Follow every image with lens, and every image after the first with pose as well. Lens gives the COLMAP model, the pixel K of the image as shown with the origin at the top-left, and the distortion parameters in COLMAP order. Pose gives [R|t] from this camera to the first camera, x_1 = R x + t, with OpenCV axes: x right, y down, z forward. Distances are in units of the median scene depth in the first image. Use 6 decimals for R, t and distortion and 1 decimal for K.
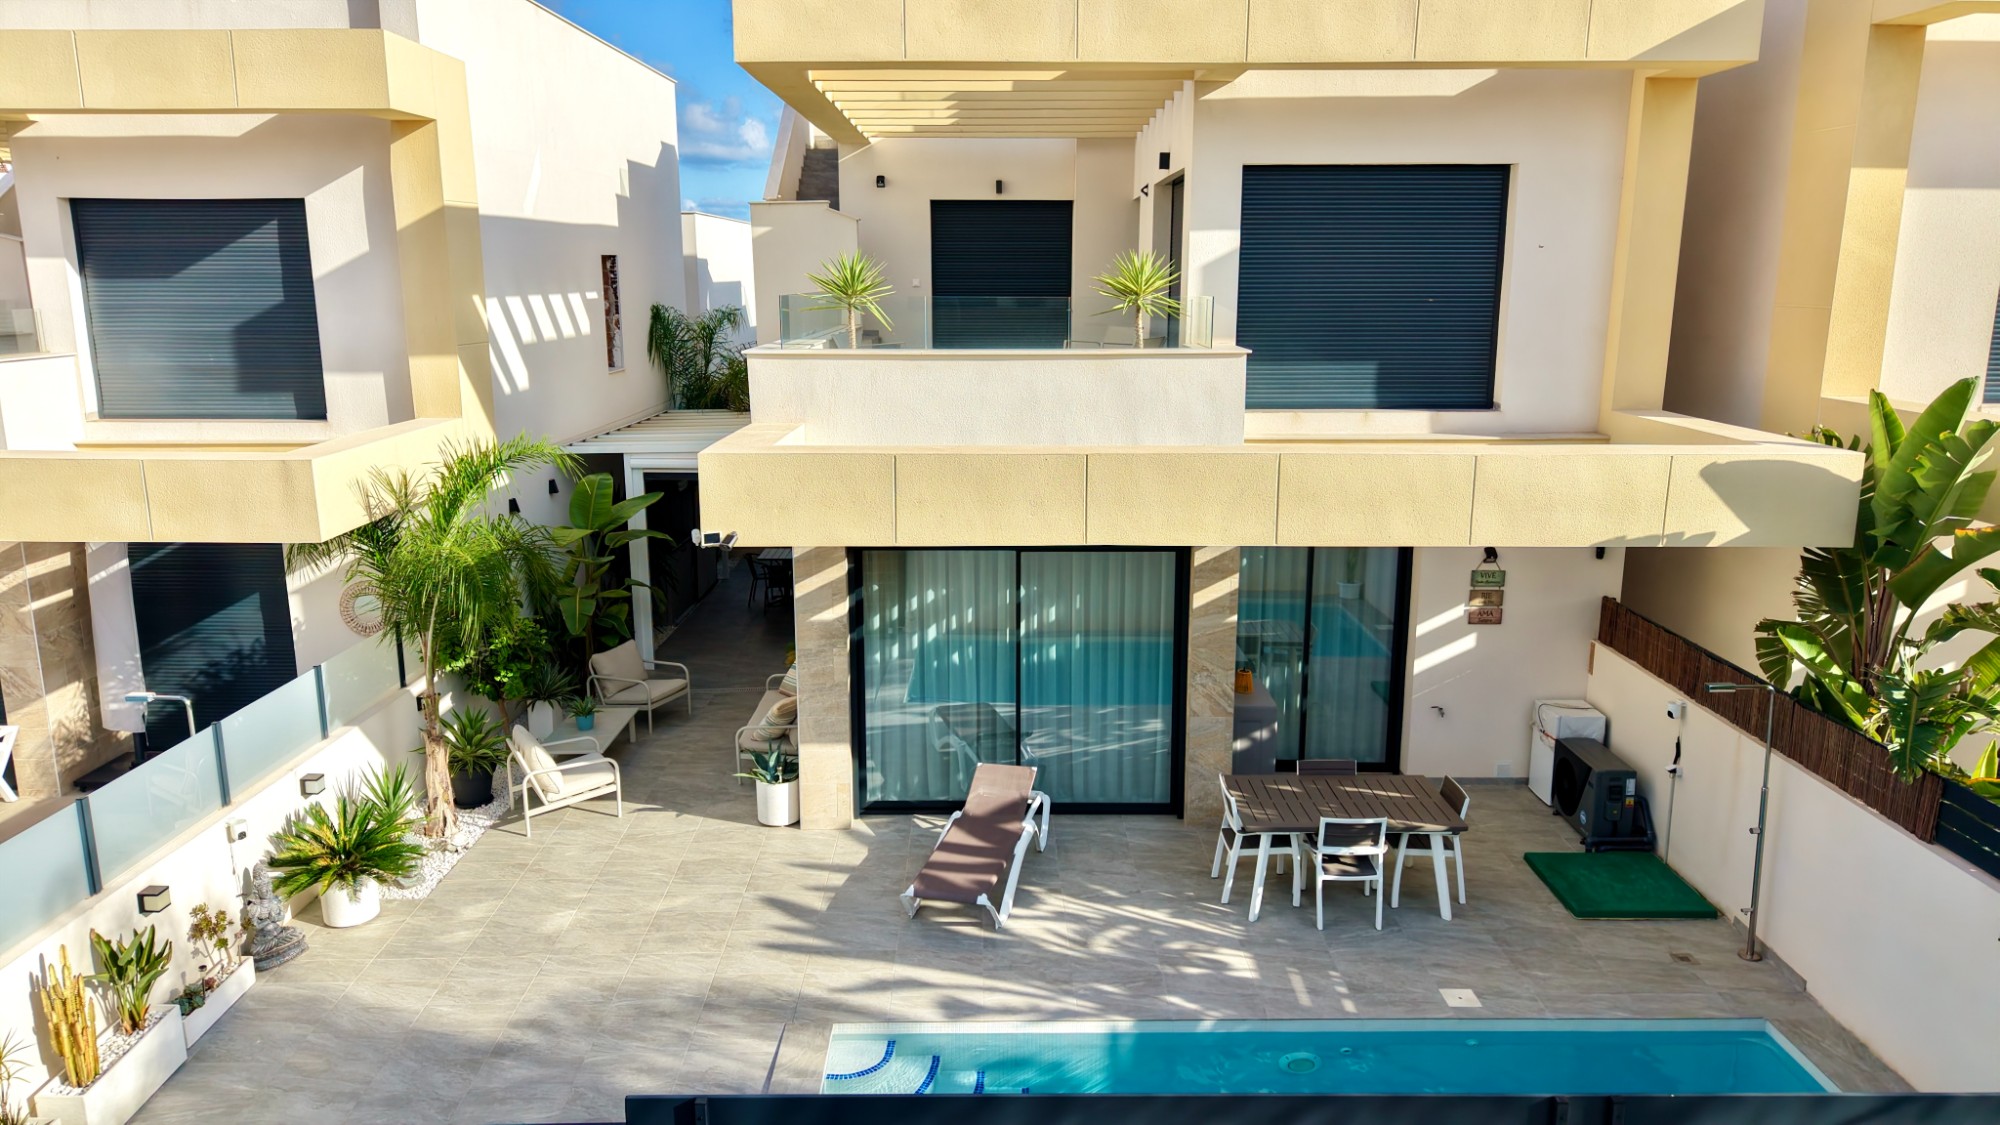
lens RADIAL K [[1343.3, 0, 997.8], [0, 1343.3, 558.7], [0, 0, 1]] dist [0.021364, -0.021905]
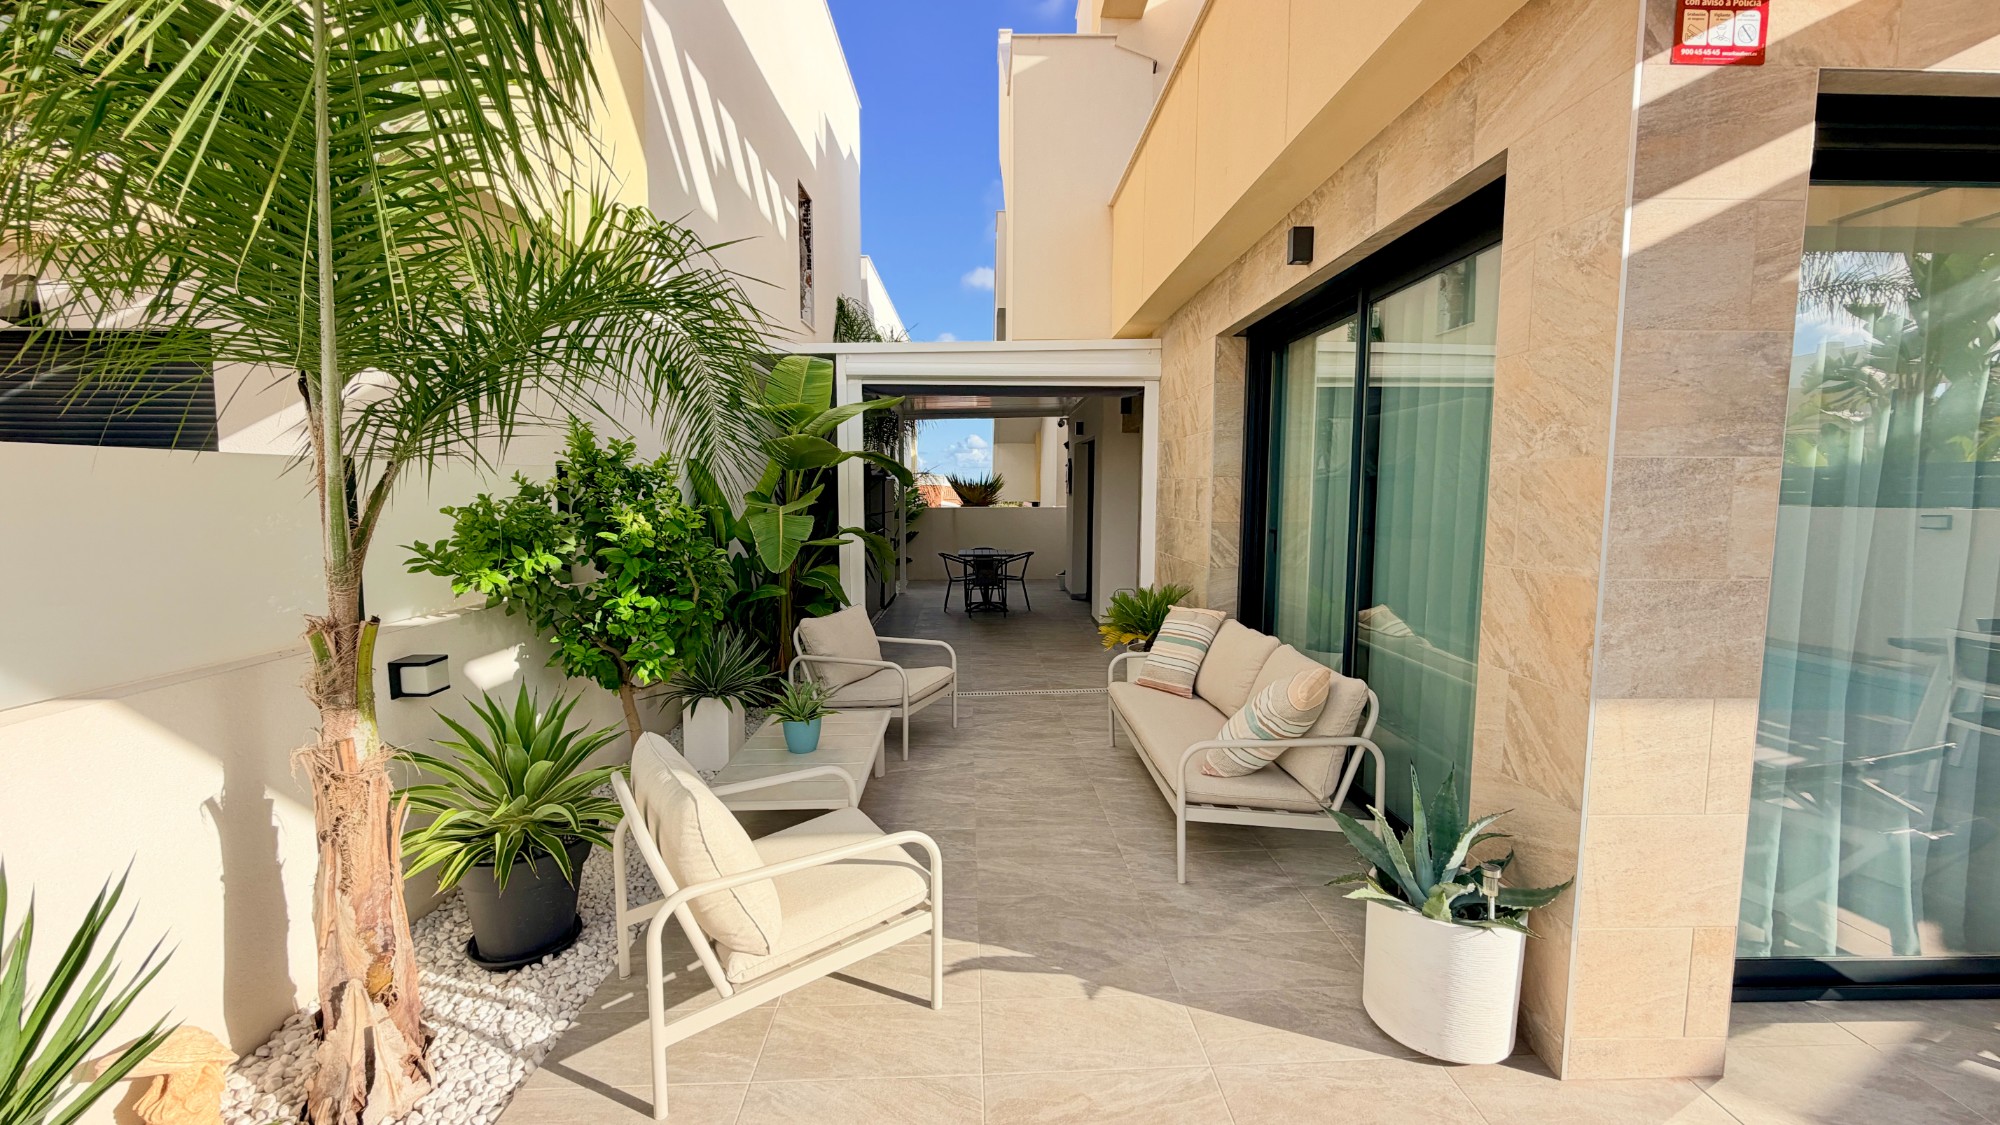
lens RADIAL K [[797.3, 0, 996.9], [0, 797.3, 563.0], [0, 0, 1]] dist [-0.000541, -0.000093]
pose [[0.999658, 0.001634, 0.026108, -0.321059], [0.001398, 0.993283, -0.115701, 0.122558], [-0.026122, 0.115698, 0.992941, 0.931822]]
